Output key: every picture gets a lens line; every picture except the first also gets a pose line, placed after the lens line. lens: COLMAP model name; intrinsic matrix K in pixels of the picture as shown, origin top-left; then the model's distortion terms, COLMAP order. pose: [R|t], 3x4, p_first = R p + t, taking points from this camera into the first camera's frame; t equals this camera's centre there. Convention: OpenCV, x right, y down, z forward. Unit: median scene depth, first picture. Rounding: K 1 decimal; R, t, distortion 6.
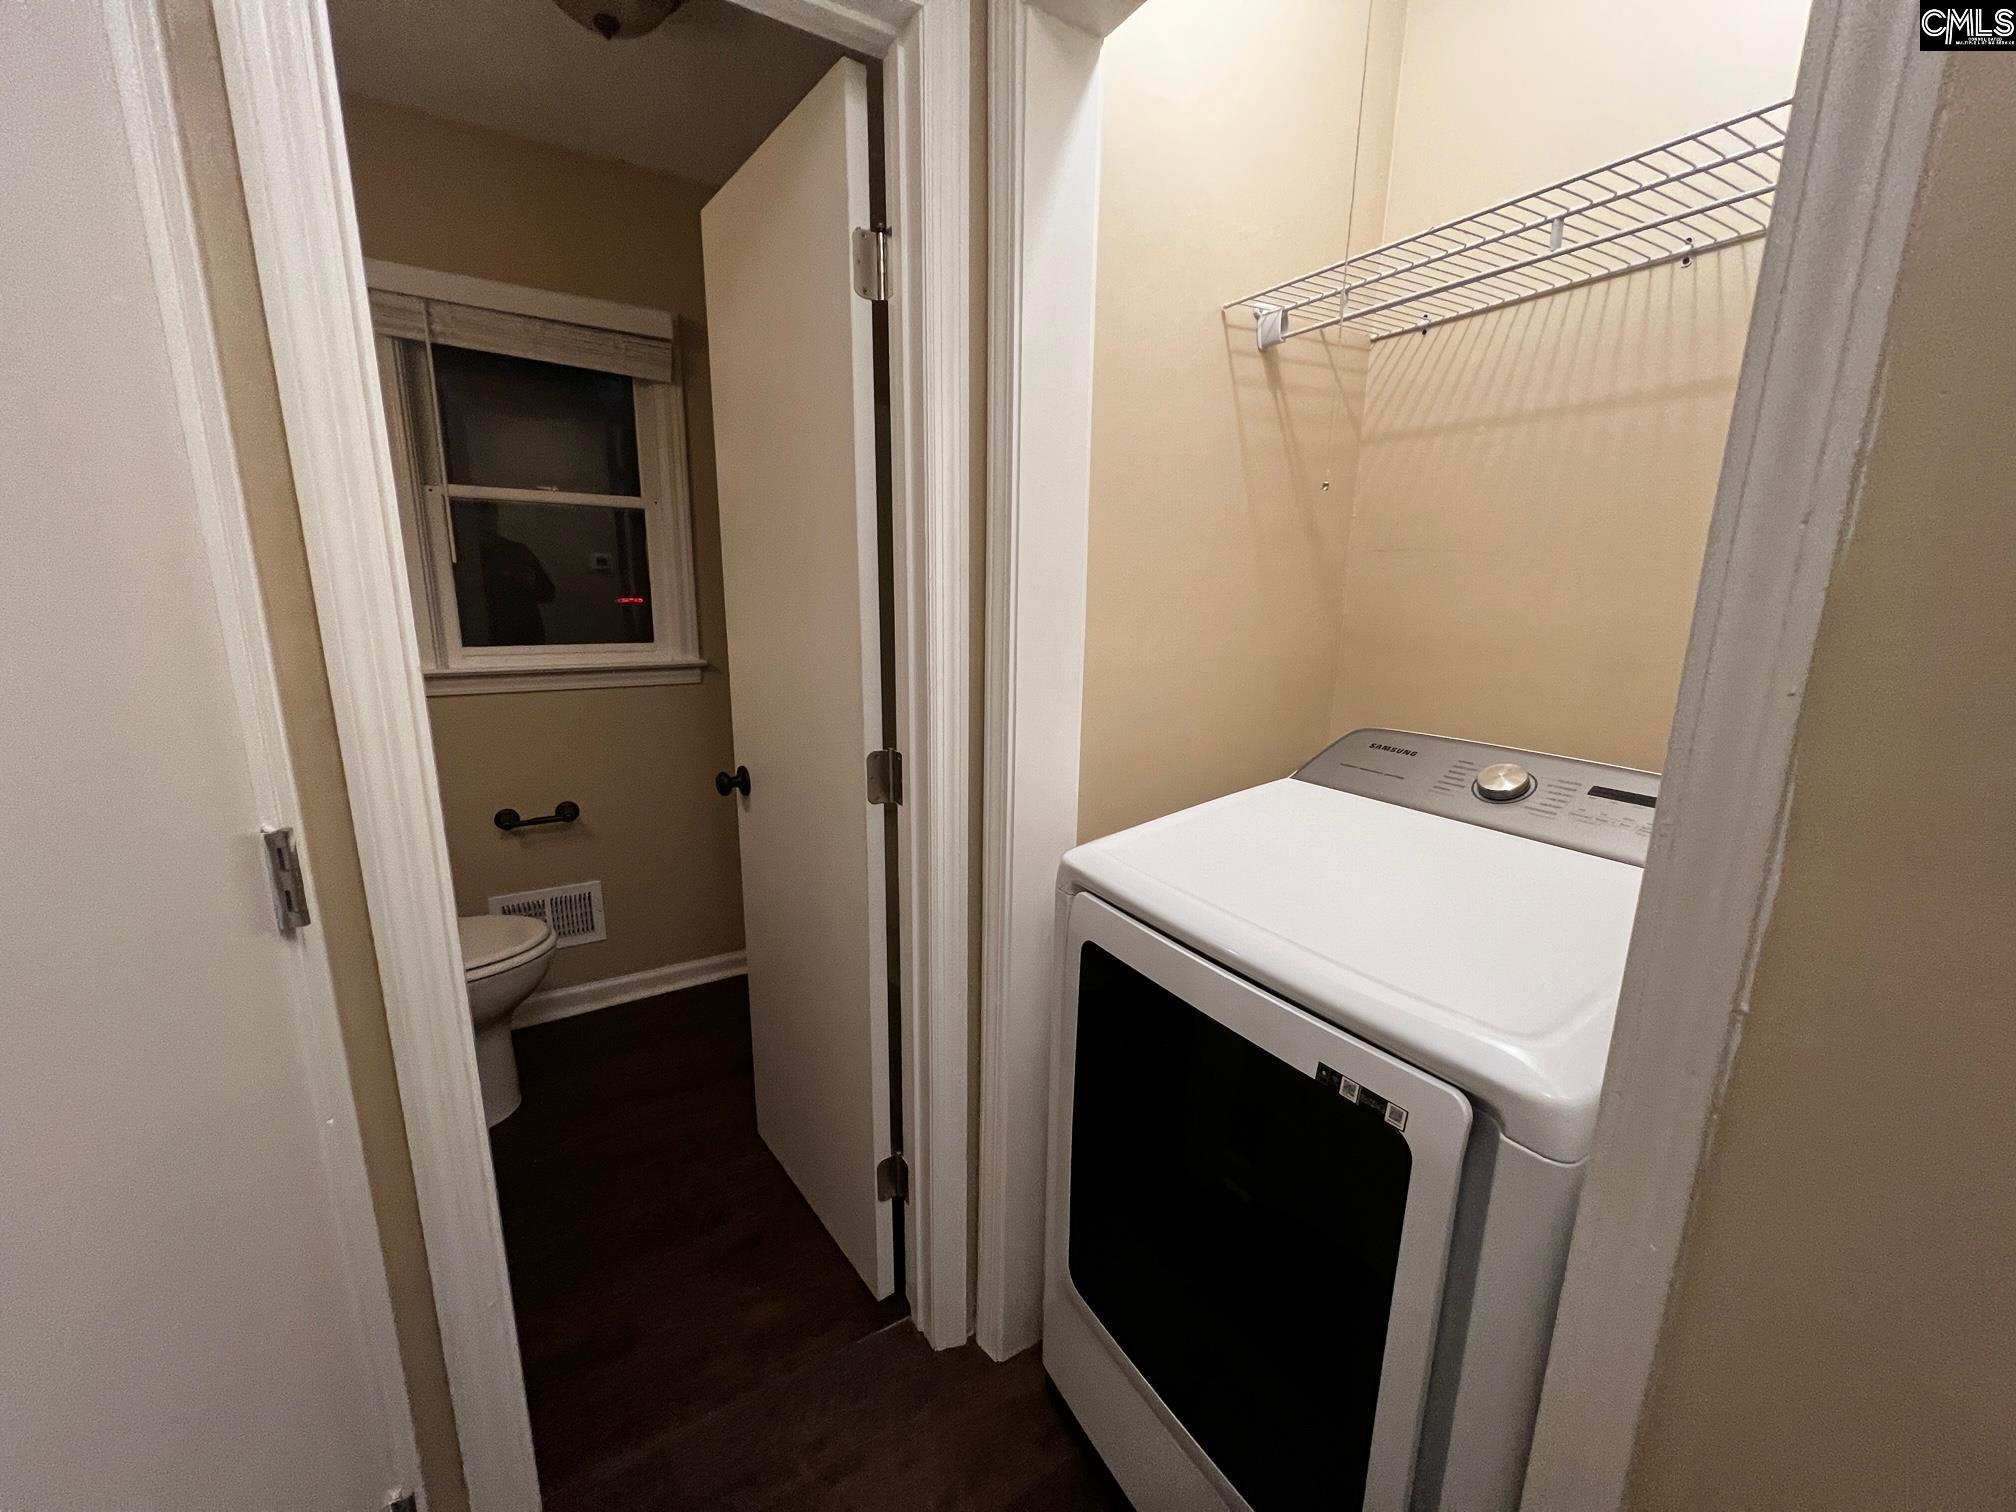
lens RADIAL K [[805.7, 0, 1010.0], [0, 805.7, 757.2], [0, 0, 1]] dist [-0.001408, -0.000176]
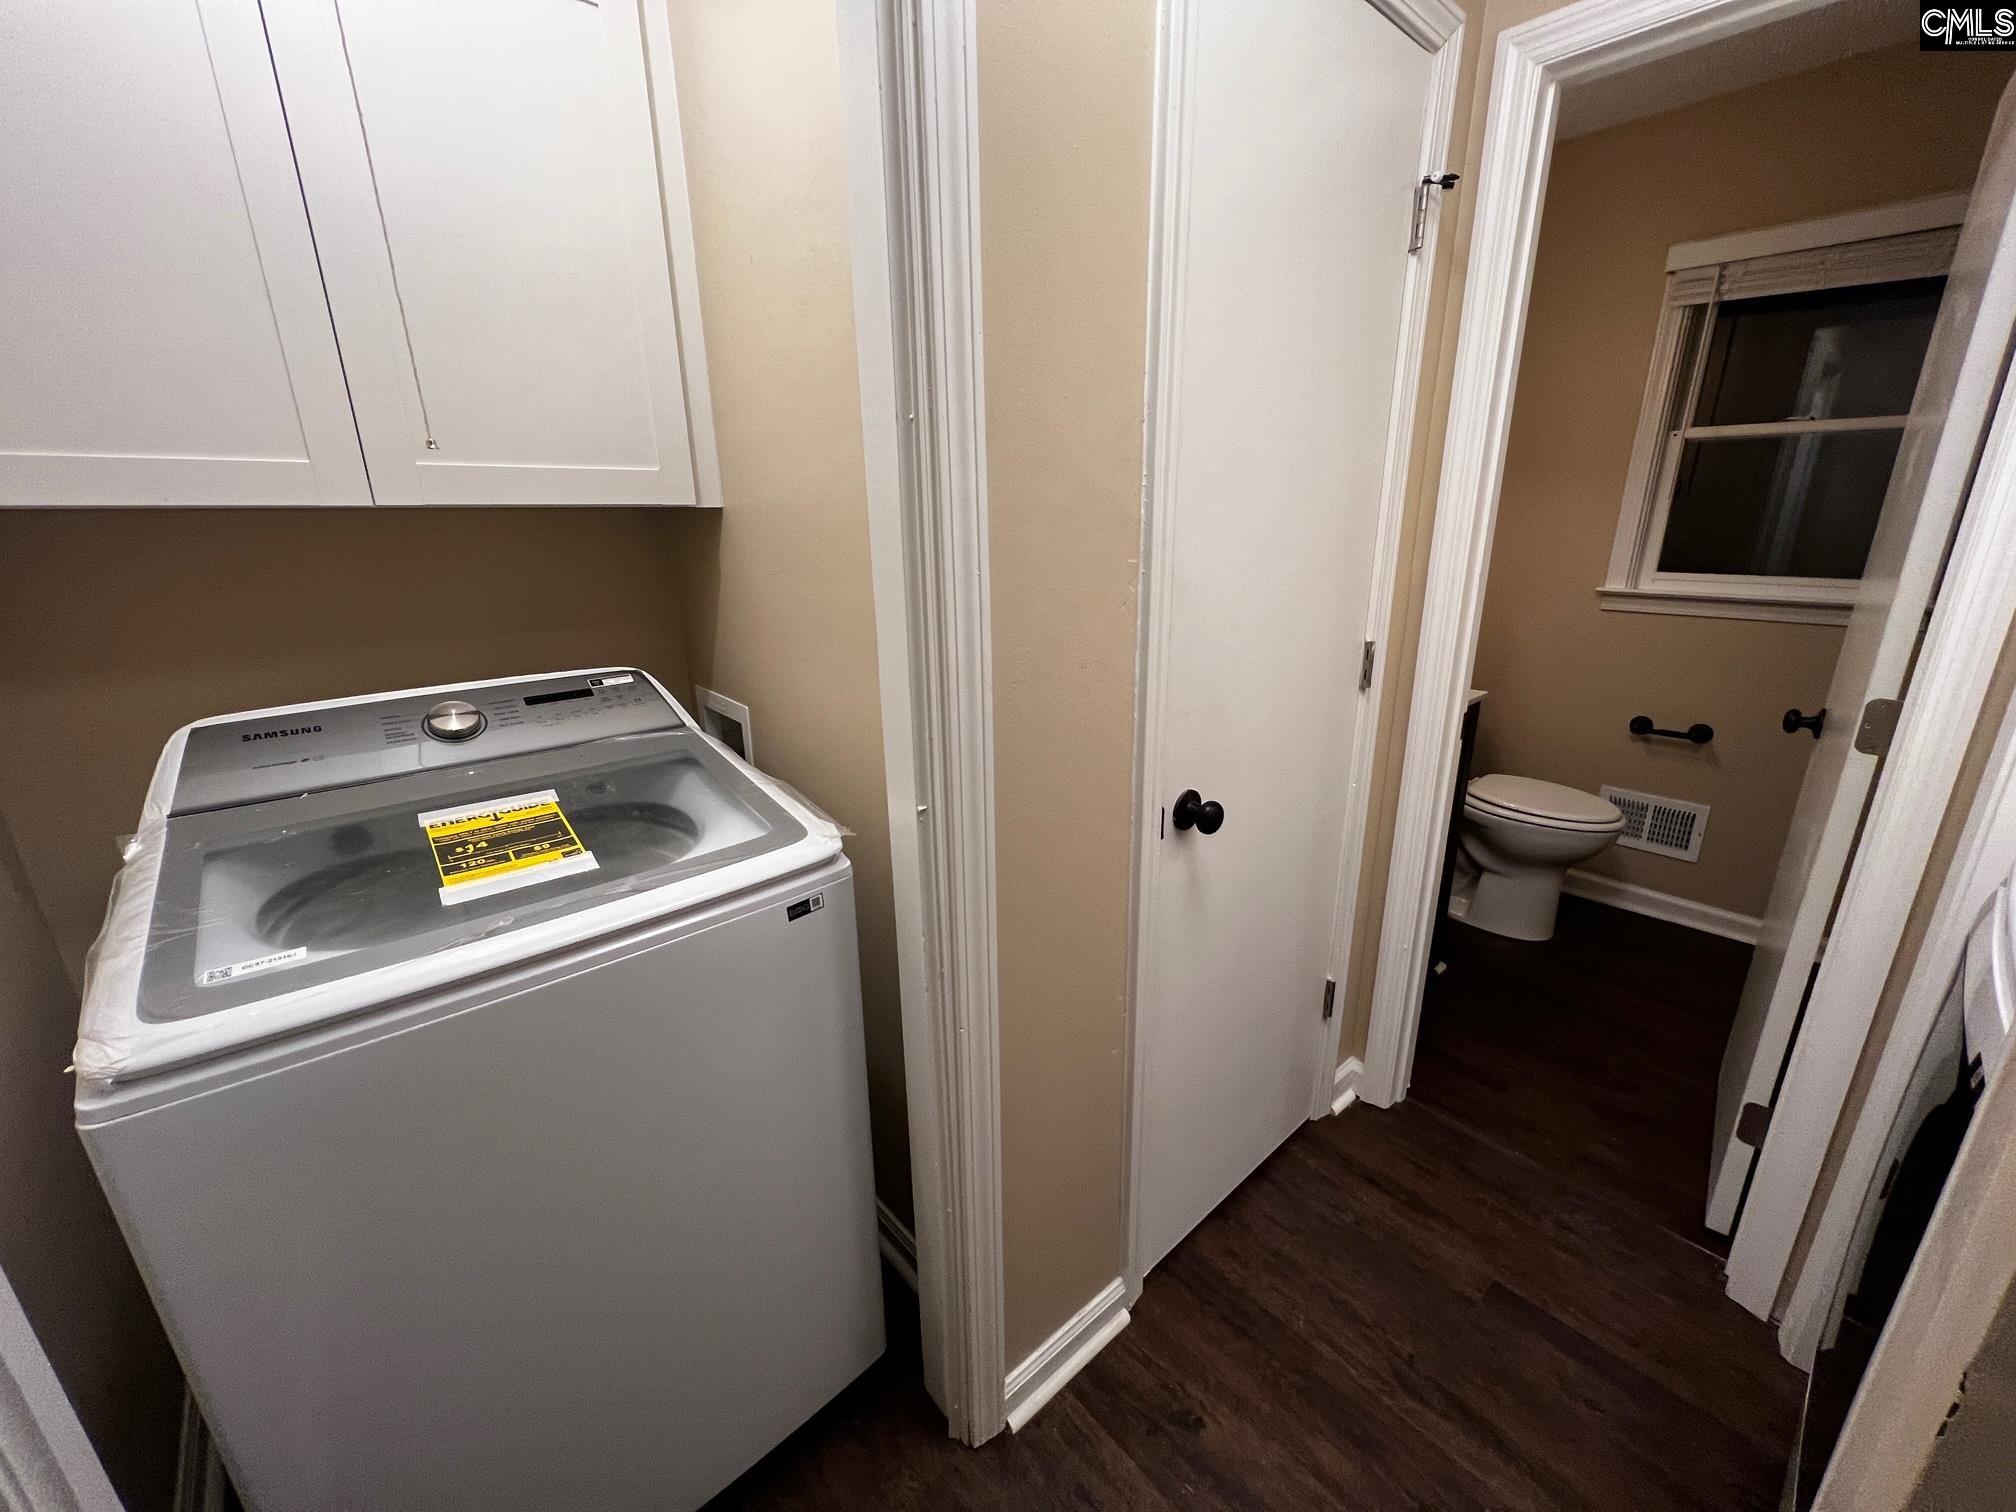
lens RADIAL K [[850.4, 0, 993.9], [0, 850.4, 782.2], [0, 0, 1]] dist [0.001778, 0.000213]
pose [[0.165259, 0.289653, -0.942757, 0.389852], [-0.188455, 0.947561, 0.258094, 0.014126], [0.968077, 0.135015, 0.211180, -0.141260]]
